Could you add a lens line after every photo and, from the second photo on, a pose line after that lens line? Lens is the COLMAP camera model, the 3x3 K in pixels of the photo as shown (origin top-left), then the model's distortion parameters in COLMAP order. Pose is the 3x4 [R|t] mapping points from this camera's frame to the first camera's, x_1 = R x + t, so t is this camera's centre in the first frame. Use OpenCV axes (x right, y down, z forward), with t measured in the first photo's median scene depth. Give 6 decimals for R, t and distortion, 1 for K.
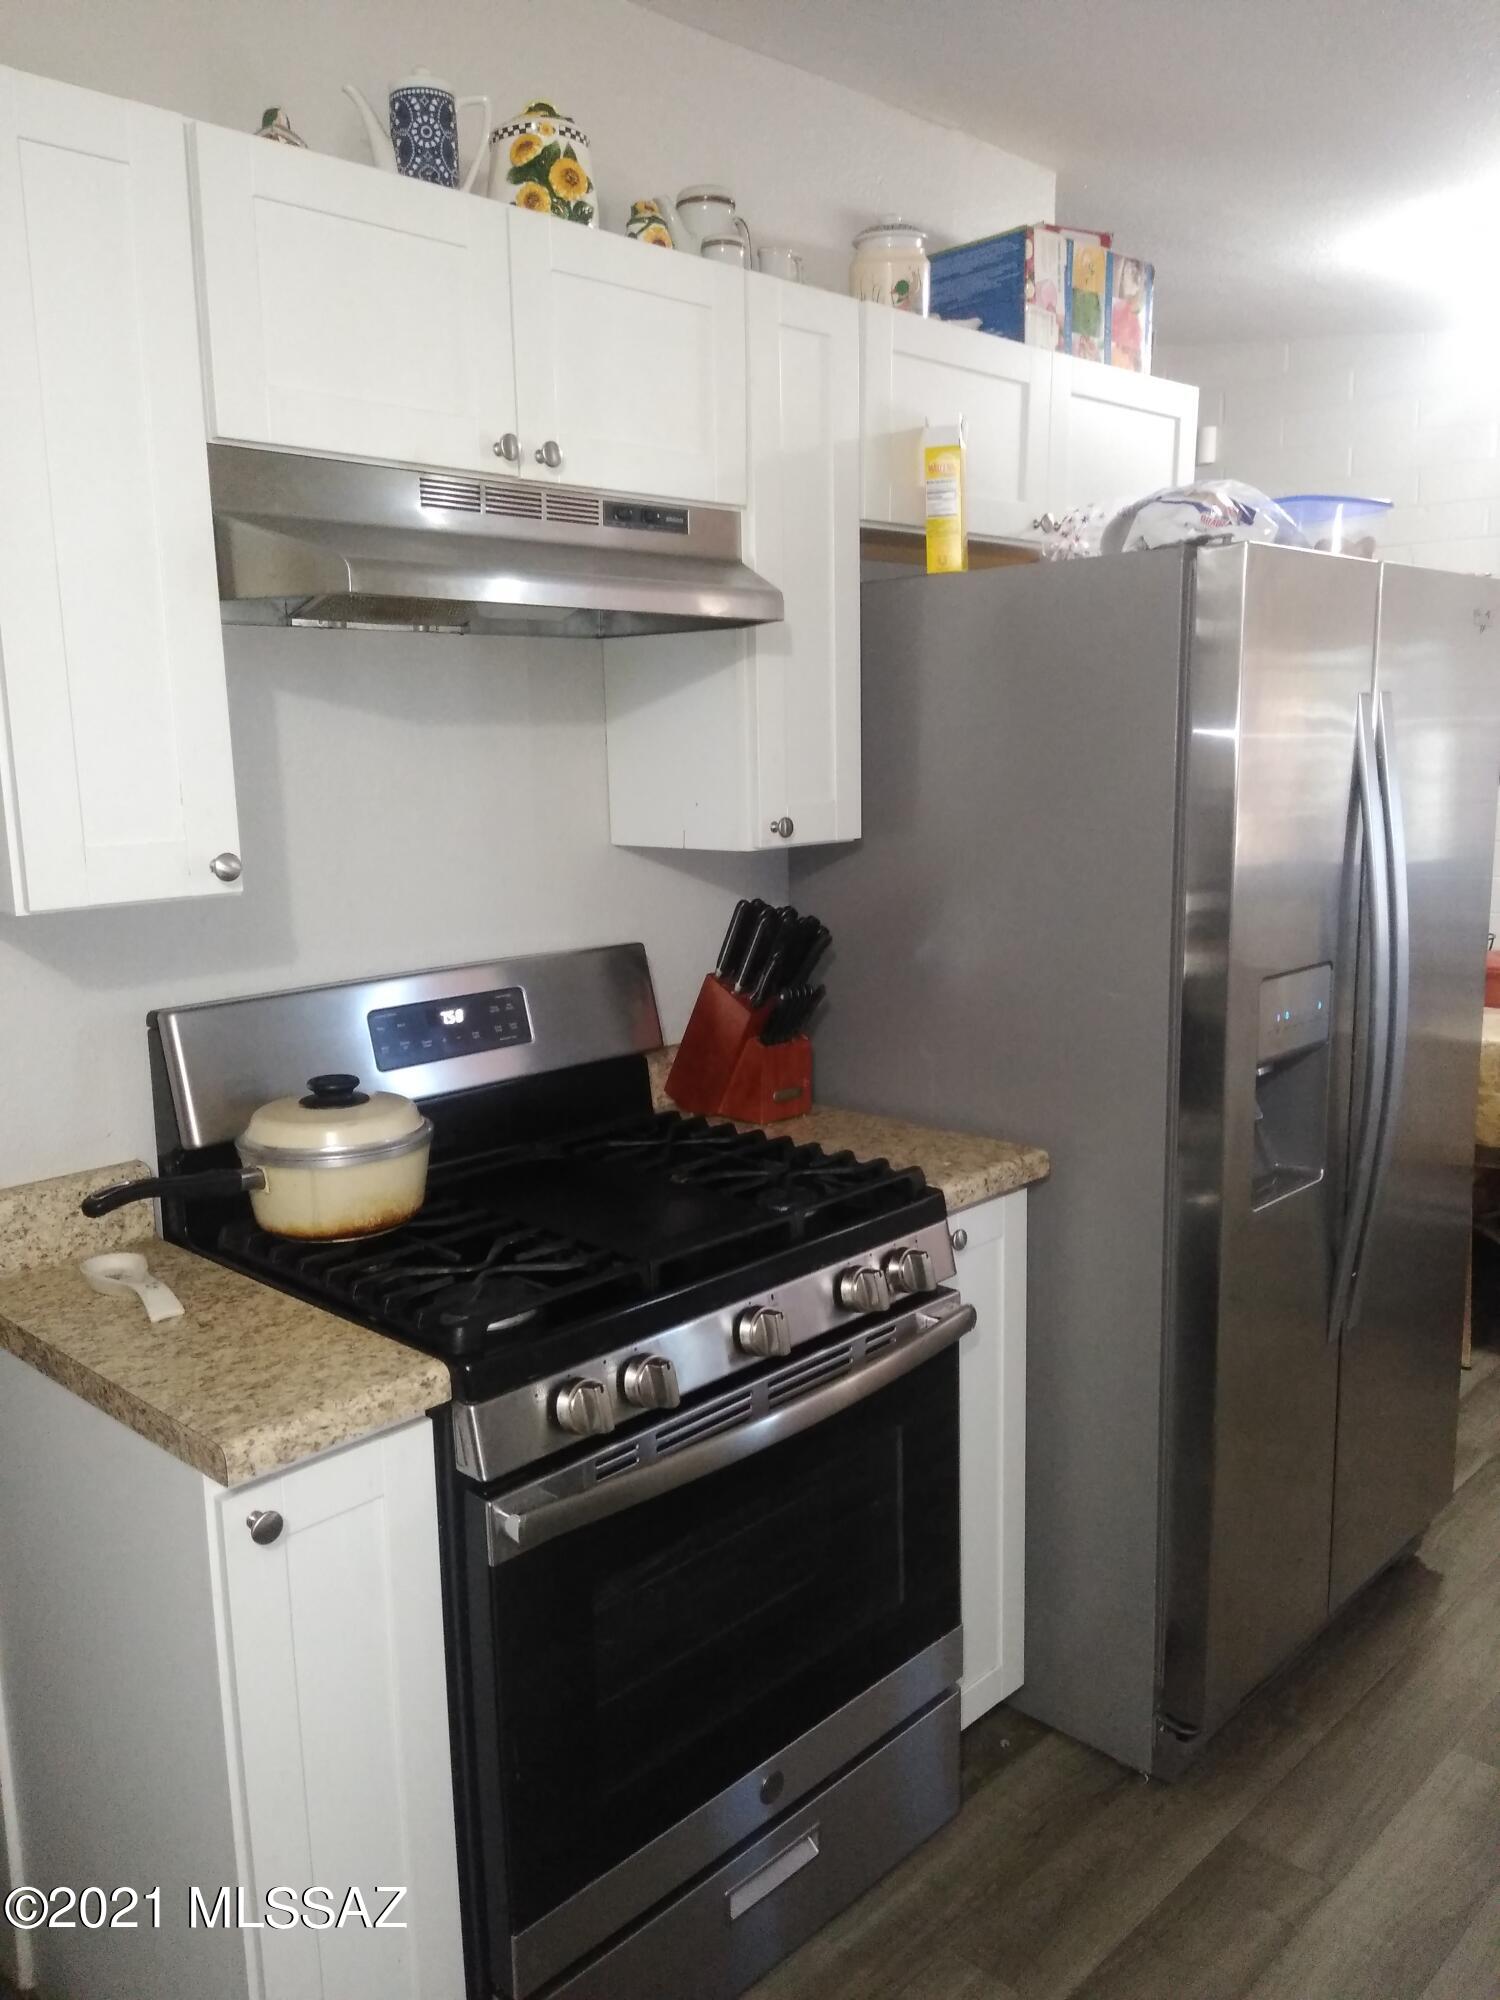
lens RADIAL K [[1566.9, 0, 752.9], [0, 1566.9, 1041.3], [0, 0, 1]] dist [0.096754, -0.119627]
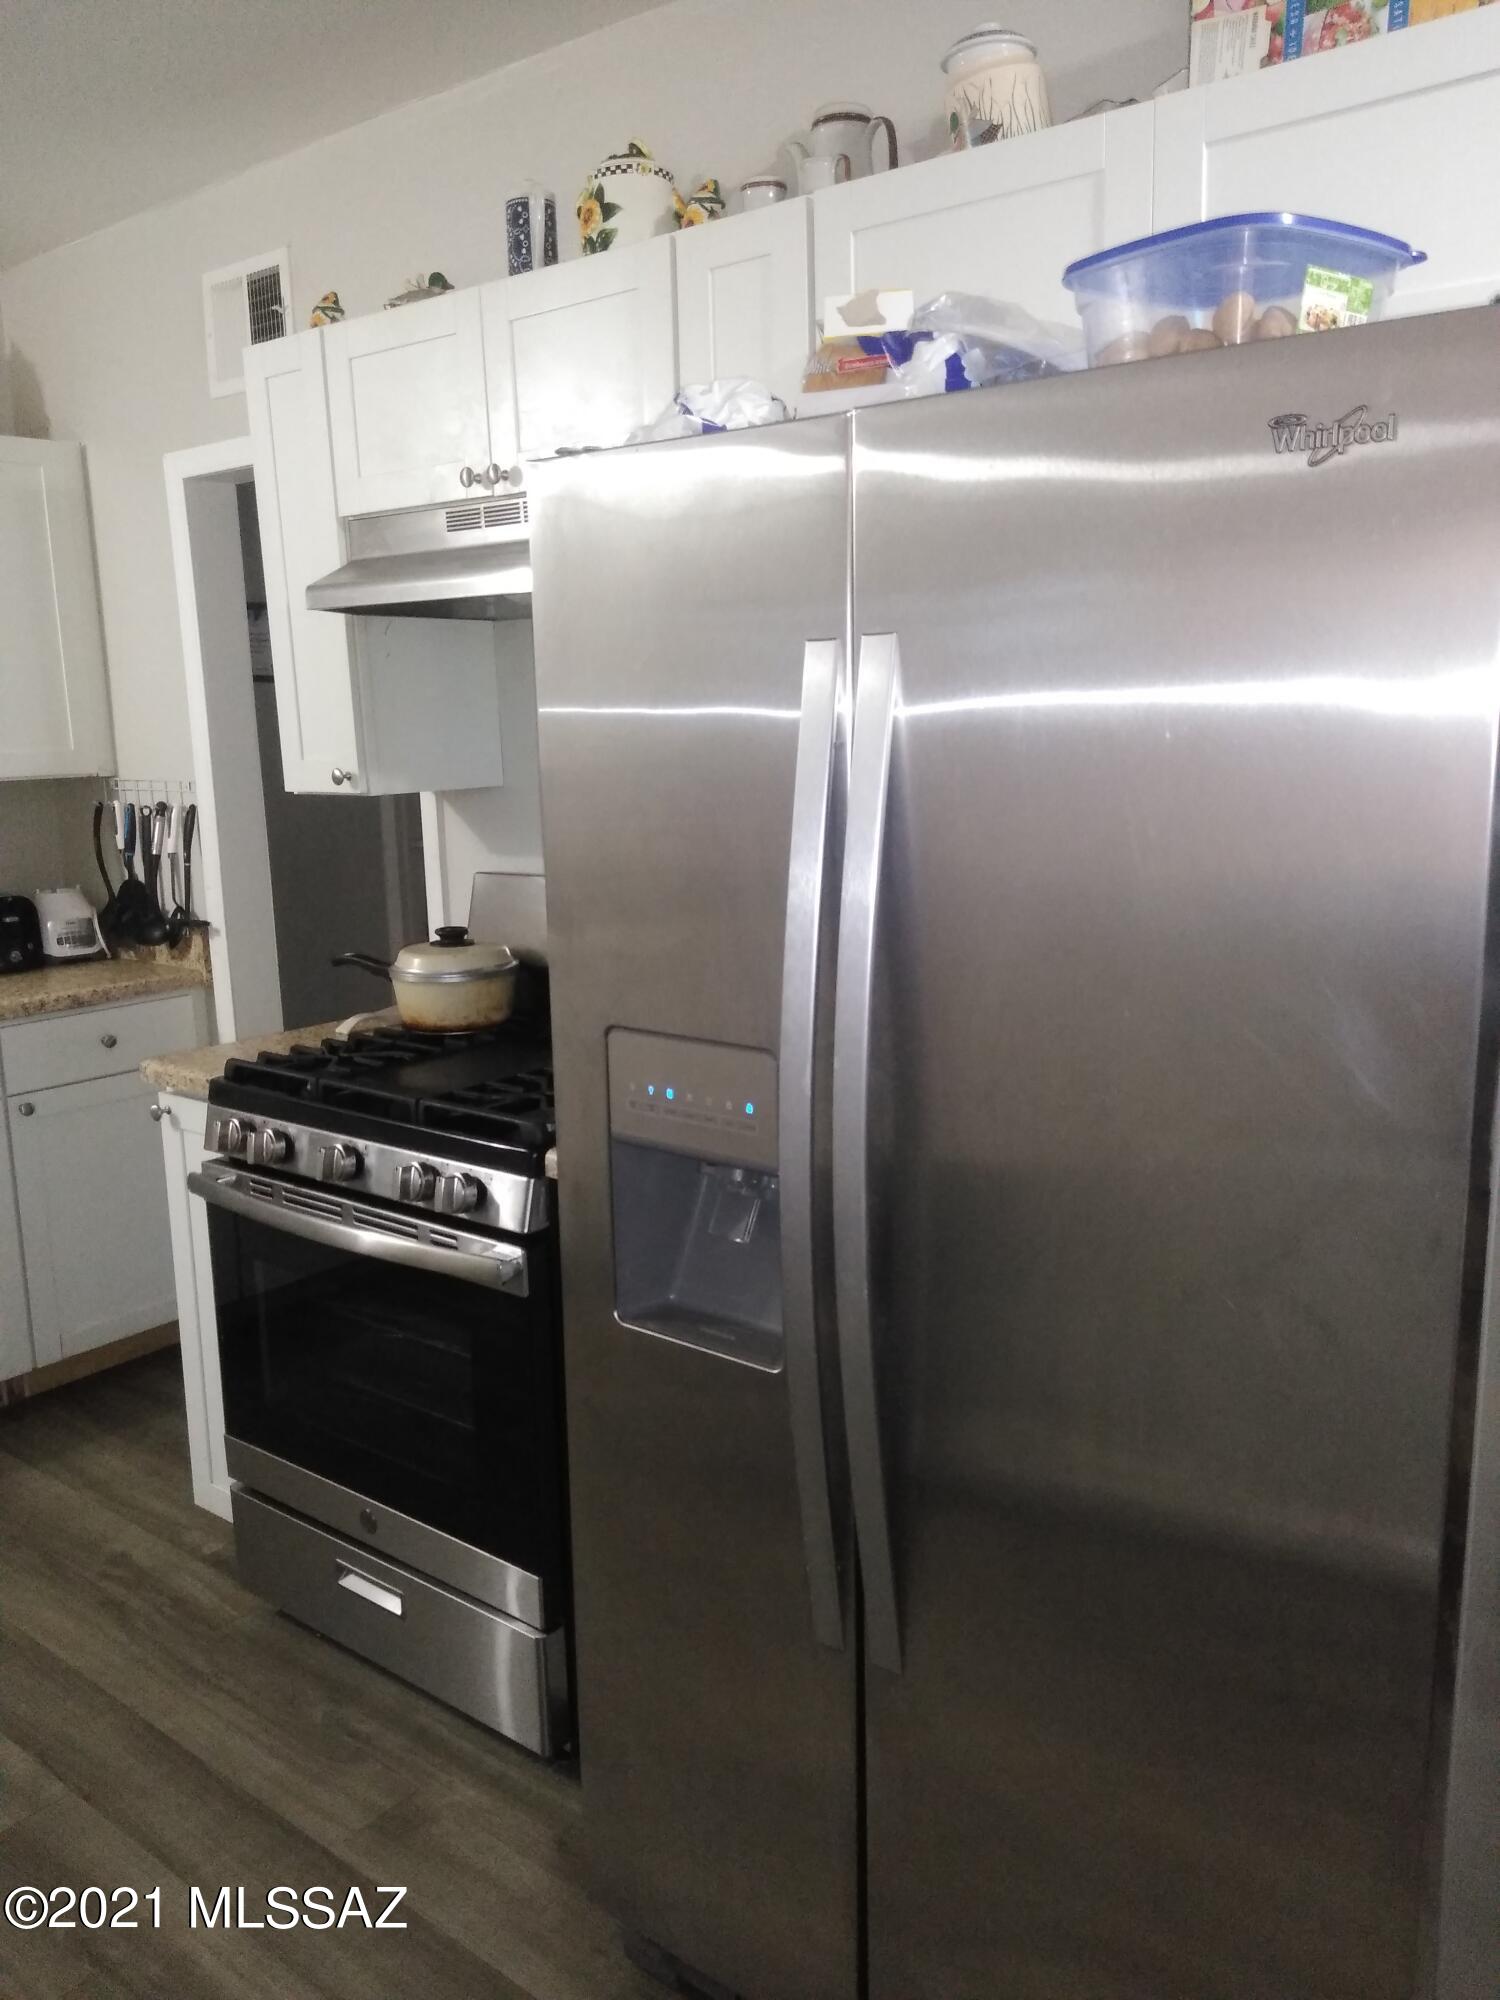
lens RADIAL K [[1546.8, 0, 750.0], [0, 1546.8, 1000.0], [0, 0, 1]] dist [0.089315, -0.133204]
pose [[0.086485, 0.206533, -0.974610, 1.181598], [-0.163649, 0.967932, 0.190596, -0.229067], [0.982720, 0.143010, 0.117511, 1.095674]]
